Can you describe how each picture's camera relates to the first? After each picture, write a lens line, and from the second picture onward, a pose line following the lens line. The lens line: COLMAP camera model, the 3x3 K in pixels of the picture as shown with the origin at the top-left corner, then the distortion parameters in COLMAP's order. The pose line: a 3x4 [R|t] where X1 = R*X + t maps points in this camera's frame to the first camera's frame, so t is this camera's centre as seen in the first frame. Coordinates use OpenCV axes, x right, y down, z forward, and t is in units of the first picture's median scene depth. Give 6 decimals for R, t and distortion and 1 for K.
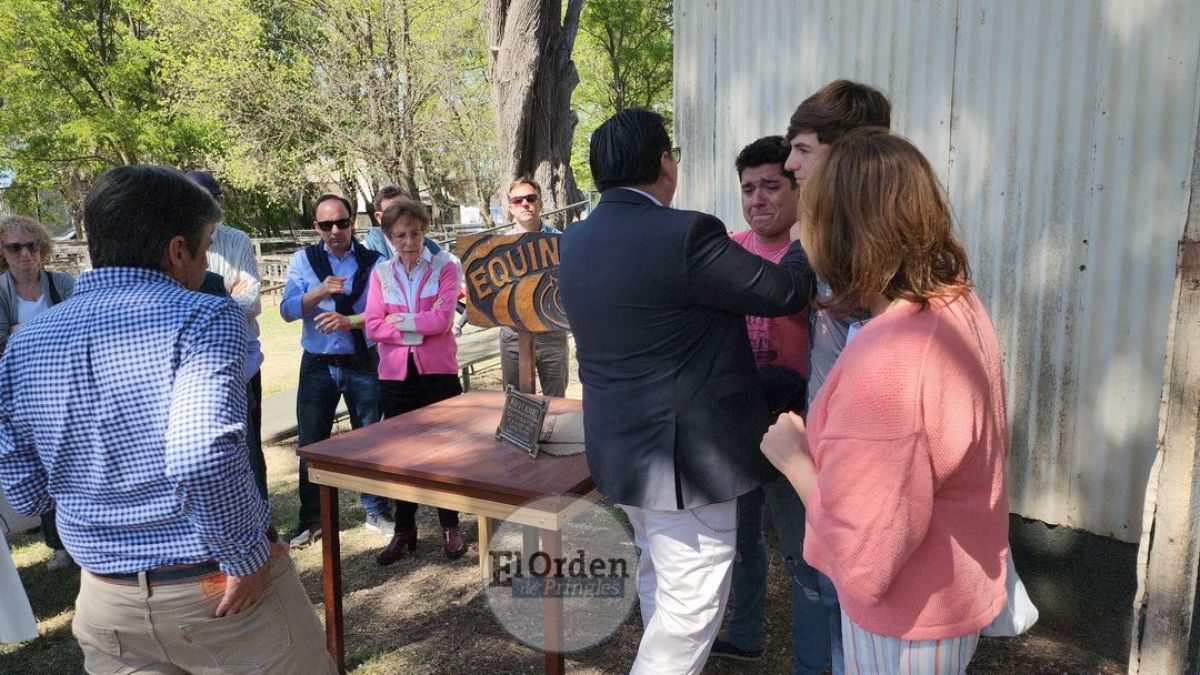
lens RADIAL K [[766.1, 0, 600.0], [0, 766.1, 337.5], [0, 0, 1]] dist [-0.000271, -0.000949]
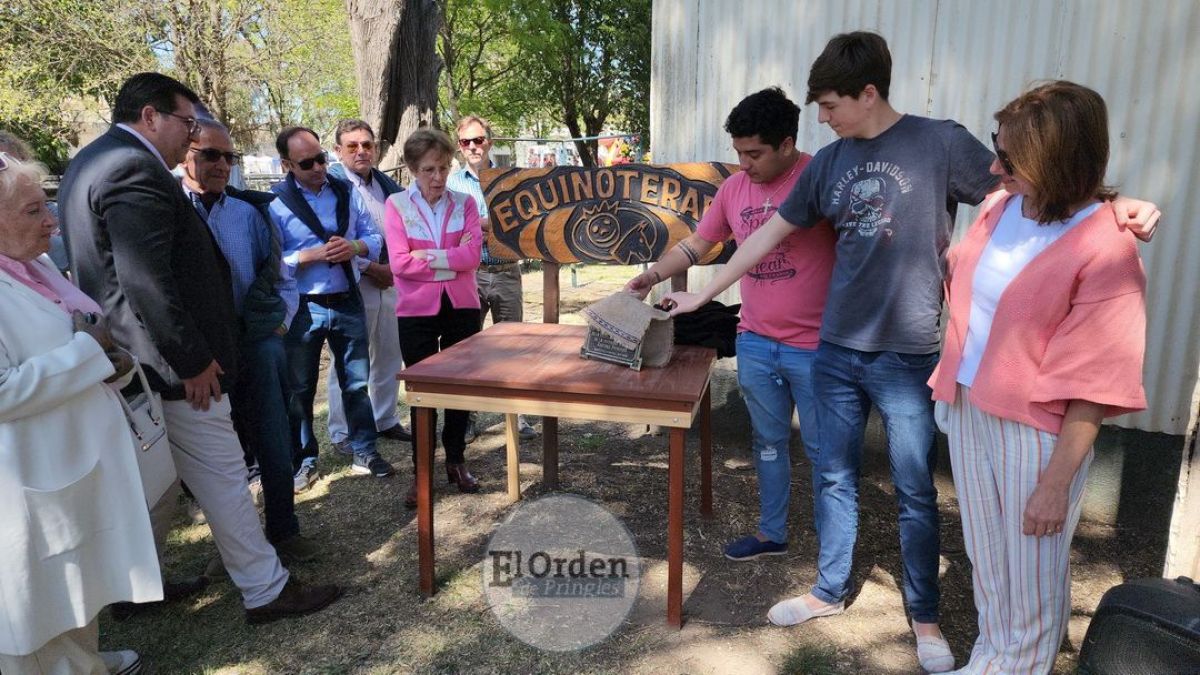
lens RADIAL K [[766.1, 0, 600.0], [0, 766.1, 337.5], [0, 0, 1]] dist [-0.000271, -0.000949]
pose [[0.953703, -0.043551, 0.297579, -0.350442], [0.028431, 0.998084, 0.054953, 0.037189], [-0.299403, -0.043949, 0.953114, -0.008804]]
